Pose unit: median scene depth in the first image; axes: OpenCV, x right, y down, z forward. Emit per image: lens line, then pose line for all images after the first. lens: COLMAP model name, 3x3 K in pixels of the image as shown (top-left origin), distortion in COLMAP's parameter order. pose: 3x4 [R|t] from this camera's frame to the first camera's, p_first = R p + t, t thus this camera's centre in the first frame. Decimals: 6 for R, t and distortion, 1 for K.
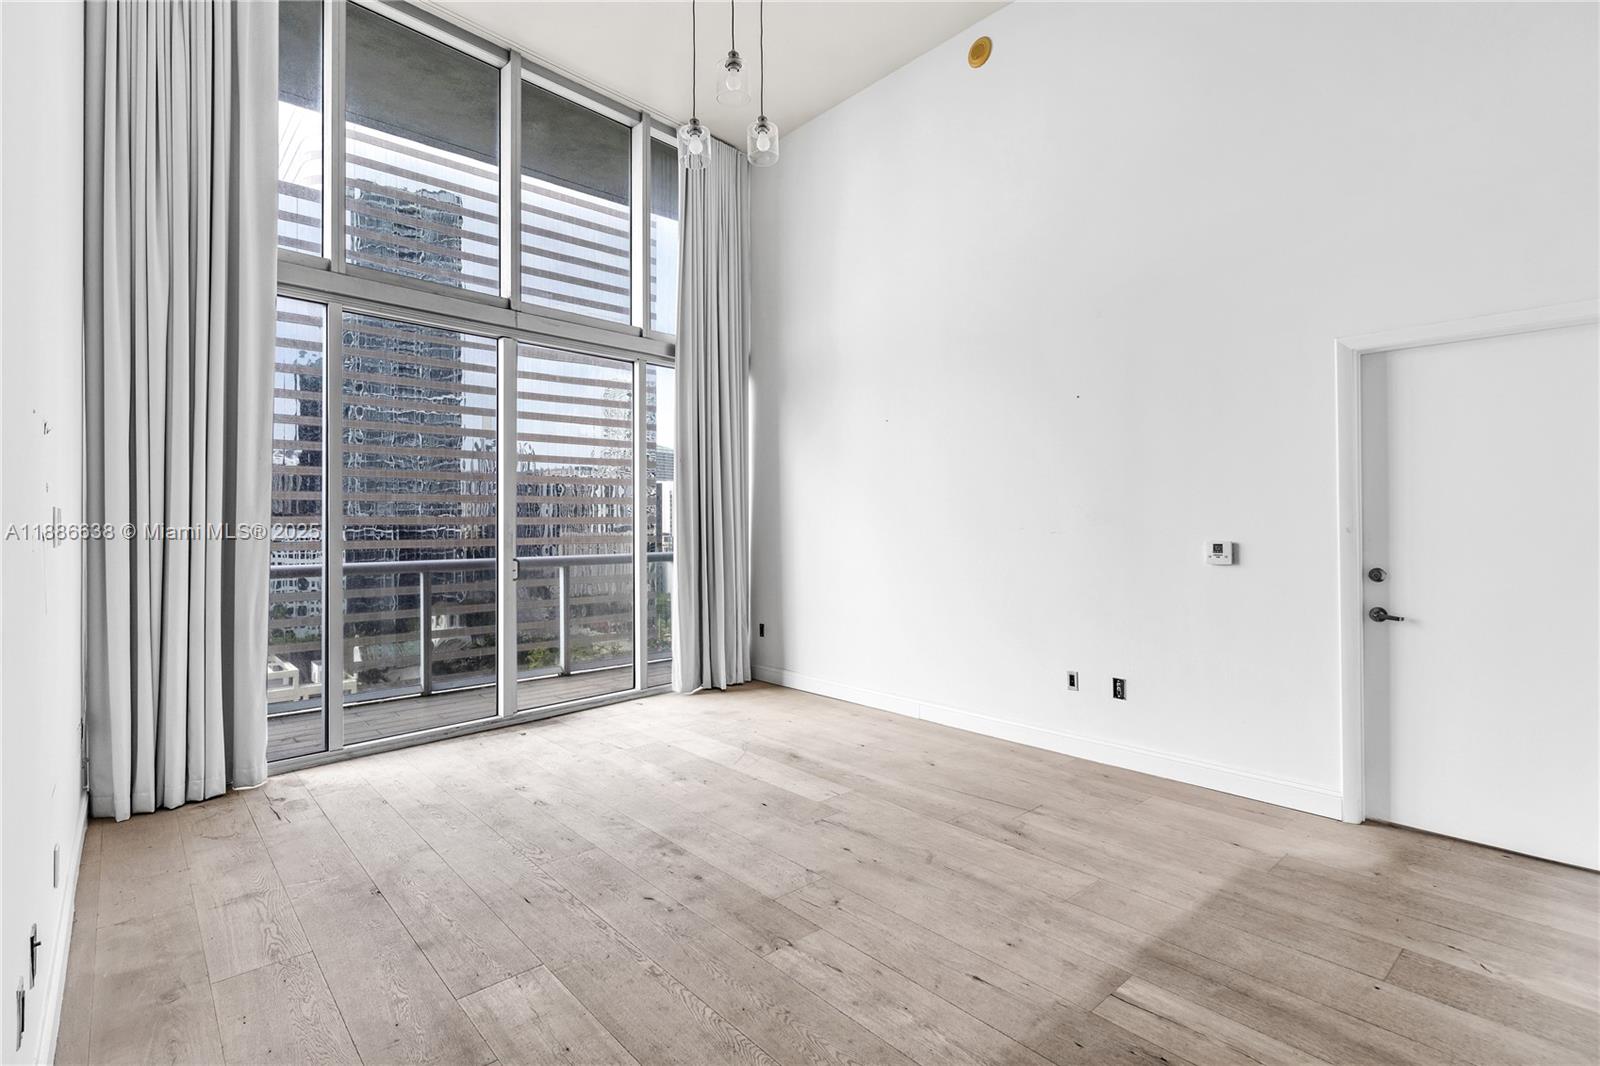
lens RADIAL K [[760.3, 0, 798.8], [0, 760.3, 510.9], [0, 0, 1]] dist [0.000604, 0.000383]
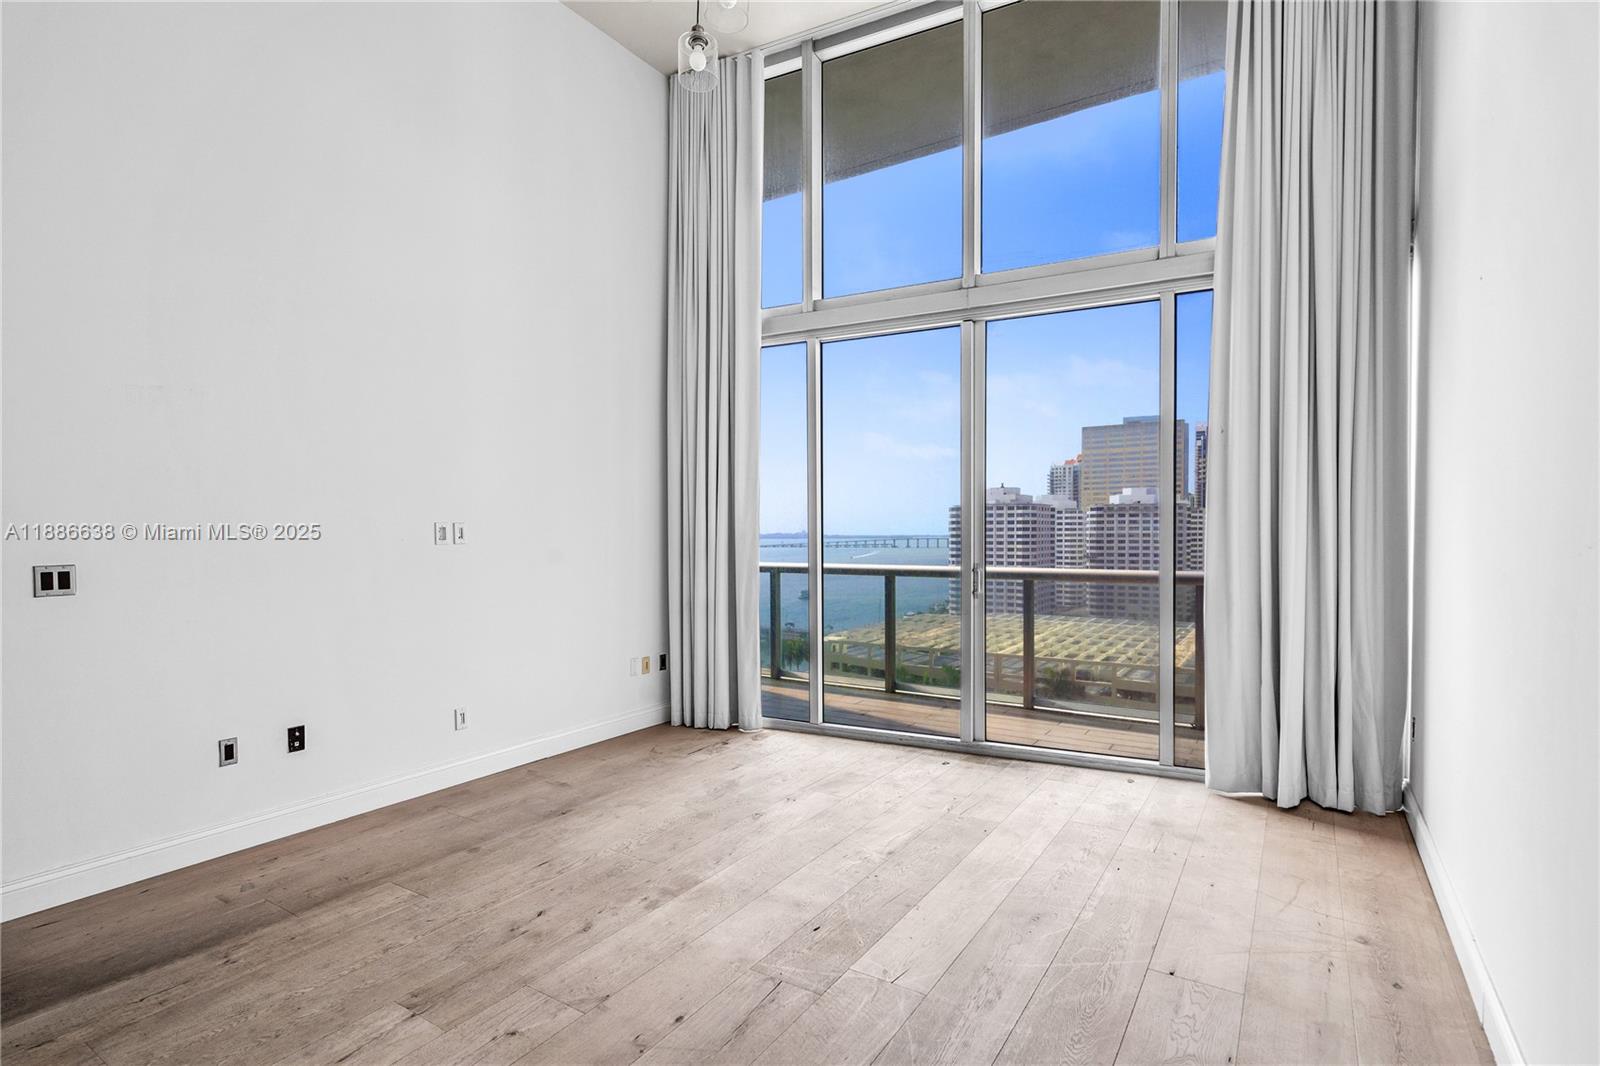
lens RADIAL K [[775.3, 0, 792.5], [0, 775.3, 533.5], [0, 0, 1]] dist [0.001298, -0.000059]
pose [[0.263945, 0.002060, -0.964536, 0.464891], [0.021269, 0.999742, 0.007955, 0.011195], [0.964303, -0.022615, 0.263833, 0.581511]]
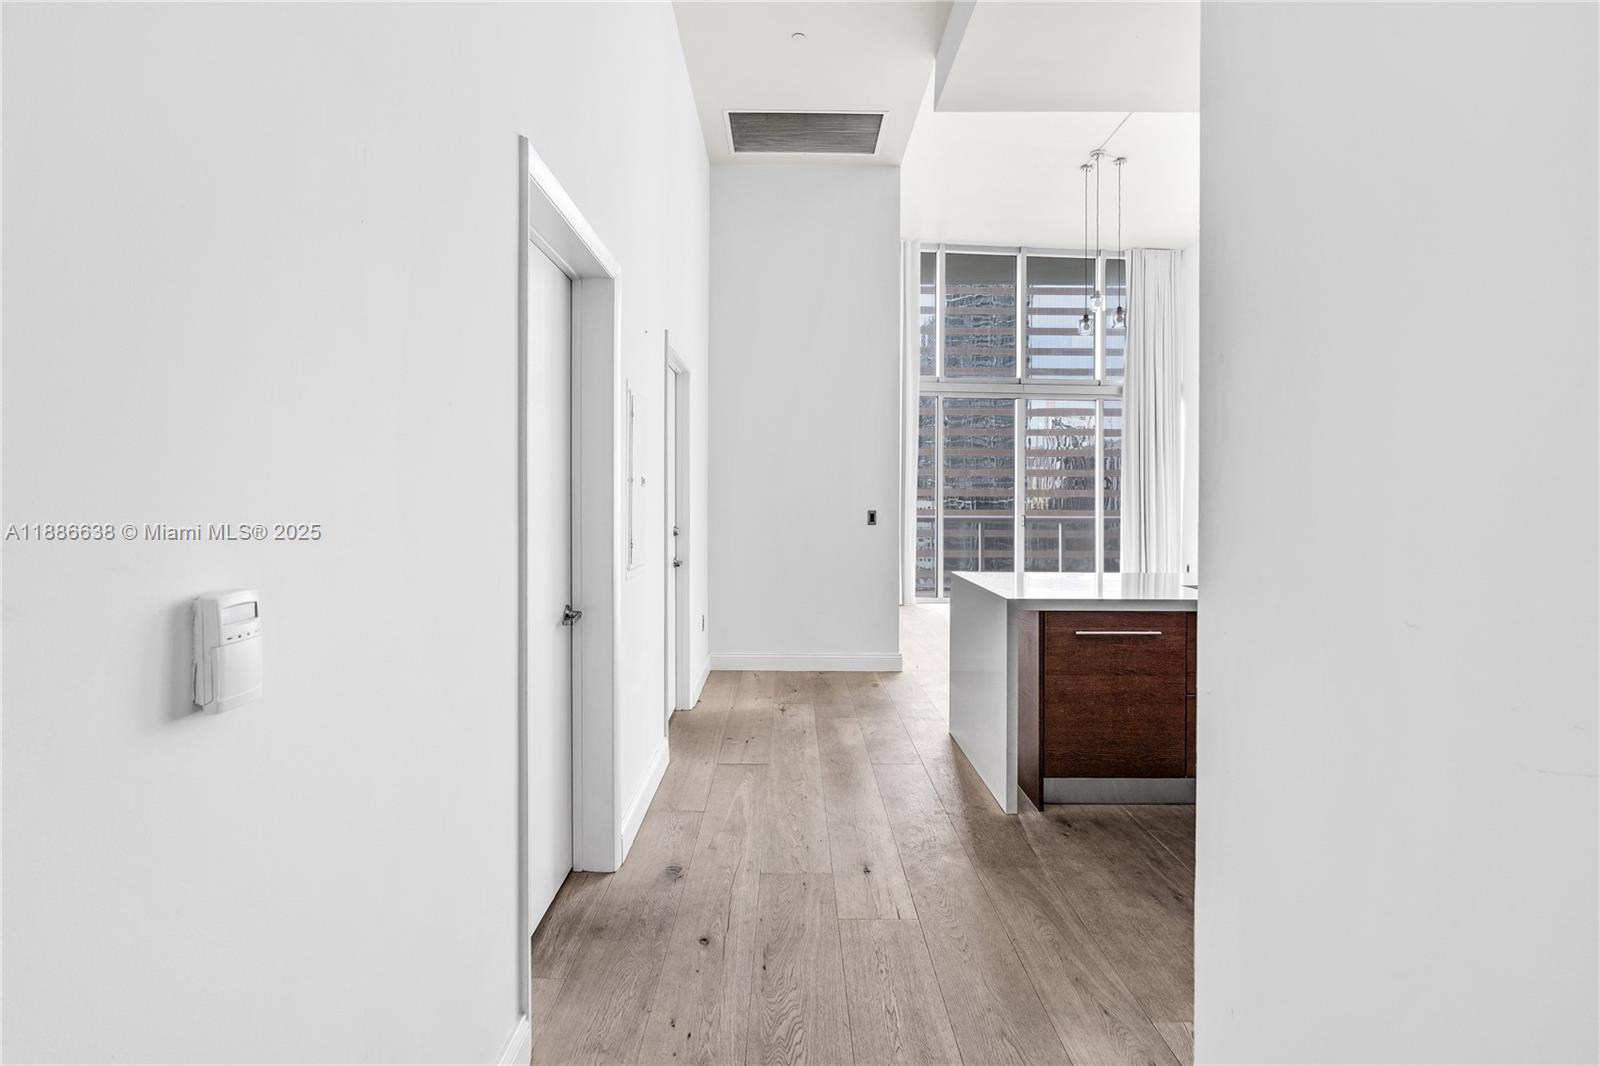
lens RADIAL K [[747.4, 0, 798.6], [0, 747.4, 497.5], [0, 0, 1]] dist [-0.000368, -0.000110]
pose [[0.753409, 0.009369, -0.657485, 0.441509], [0.002556, 0.999849, 0.017176, -0.014543], [0.657547, -0.014621, 0.753271, -0.789168]]
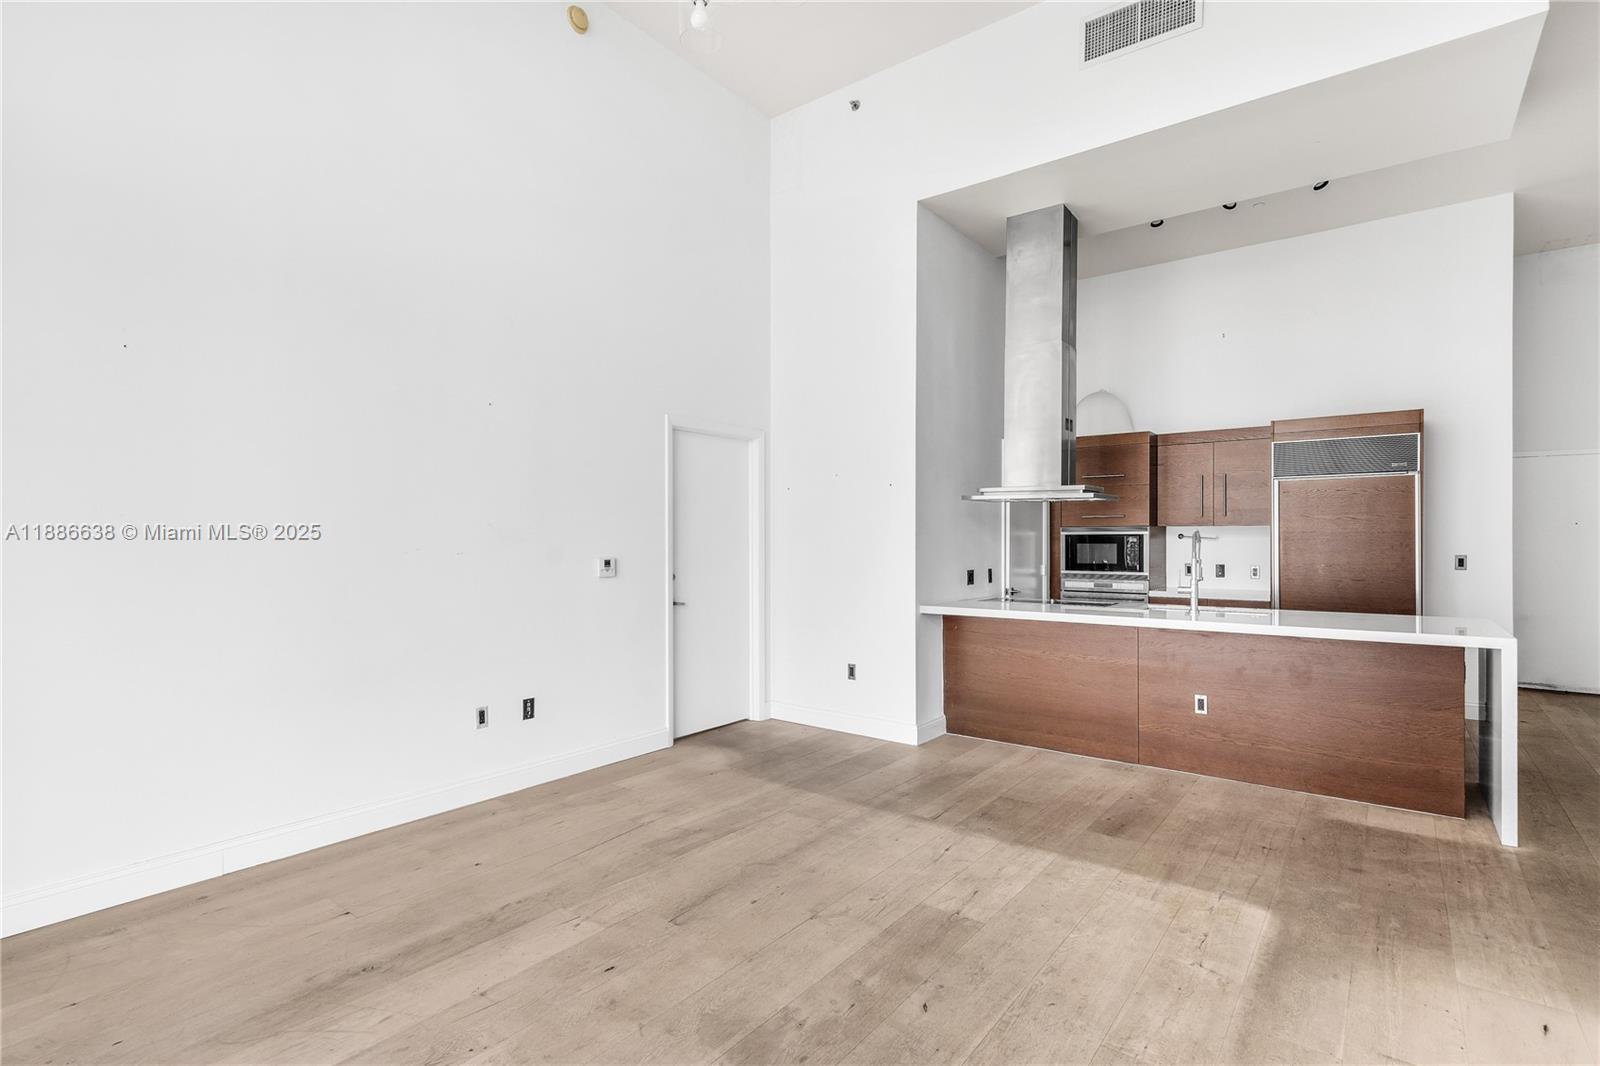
lens RADIAL K [[775.3, 0, 792.5], [0, 775.3, 533.5], [0, 0, 1]] dist [0.001298, -0.000059]
pose [[-0.178248, 0.013455, 0.983894, -0.537955], [-0.011517, 0.999809, -0.015759, 0.013662], [-0.983918, -0.014141, -0.178059, 0.706402]]
